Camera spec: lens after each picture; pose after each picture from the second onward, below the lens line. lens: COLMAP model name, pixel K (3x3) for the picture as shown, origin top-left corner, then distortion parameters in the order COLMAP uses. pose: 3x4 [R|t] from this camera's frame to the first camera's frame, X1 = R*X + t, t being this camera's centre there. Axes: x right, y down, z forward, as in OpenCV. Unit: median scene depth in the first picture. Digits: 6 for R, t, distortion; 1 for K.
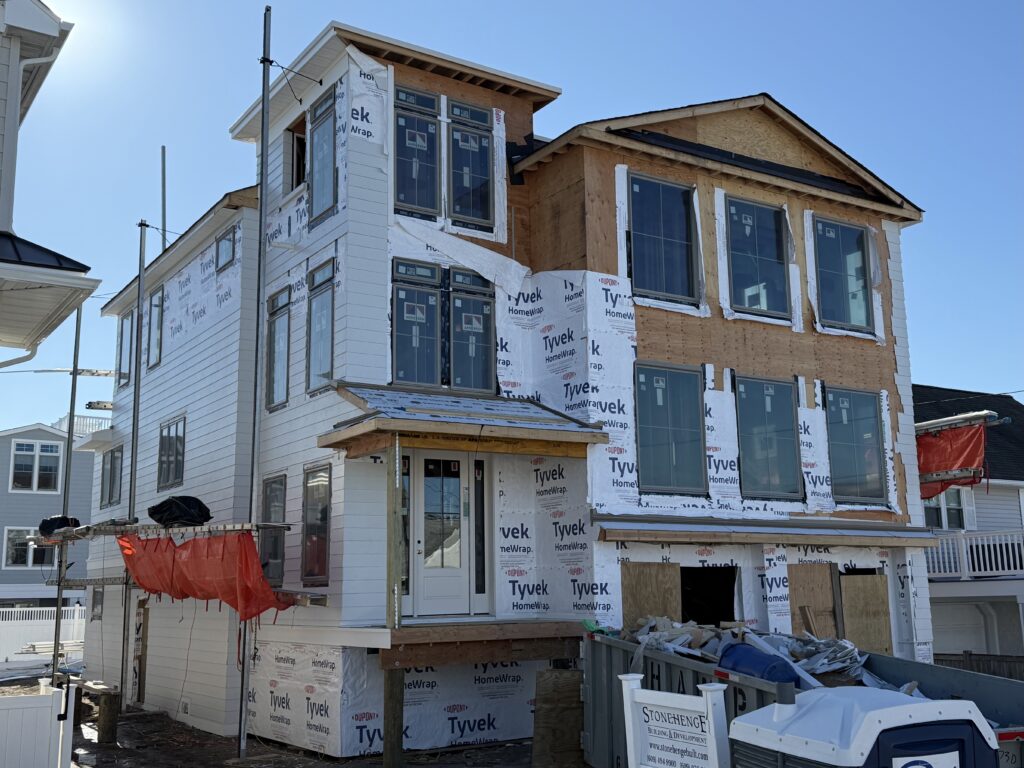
lens RADIAL K [[1096.3, 0, 512.0], [0, 1096.3, 384.0], [0, 0, 1]] dist [0.203405, -0.423015]
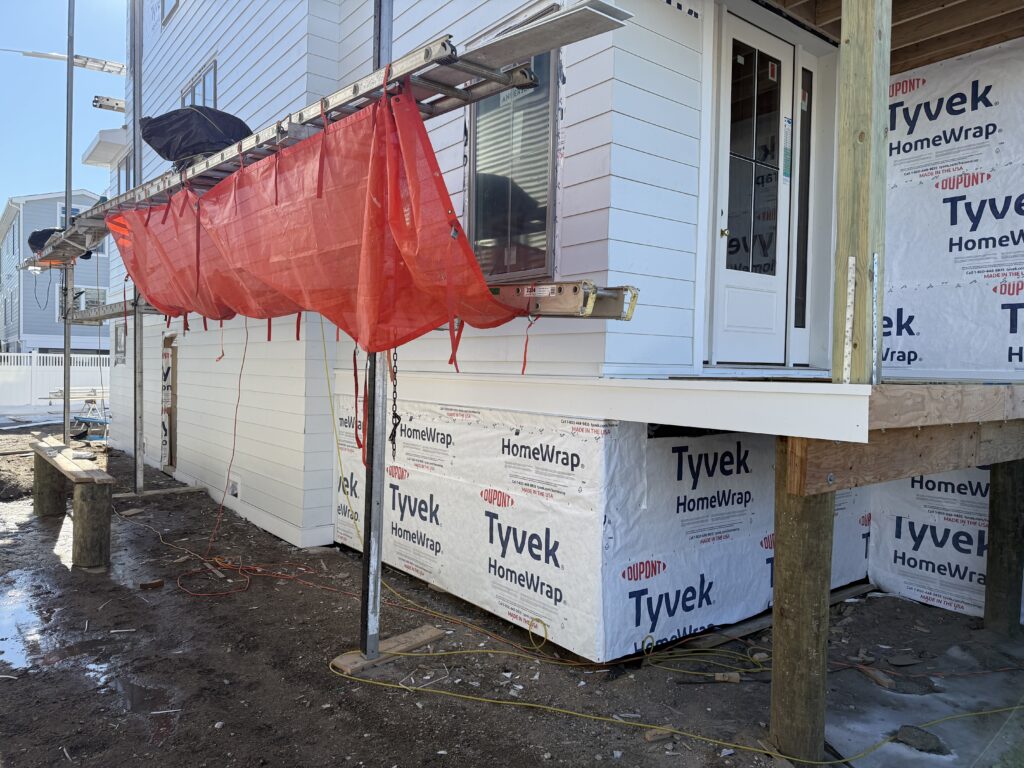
lens RADIAL K [[730.3, 0, 515.0], [0, 730.3, 384.7], [0, 0, 1]] dist [0.105801, -0.140821]
pose [[0.995363, 0.031683, 0.090824, -0.177288], [-0.049652, 0.977916, 0.203015, 0.138362], [-0.082386, -0.206583, 0.974954, 0.604908]]
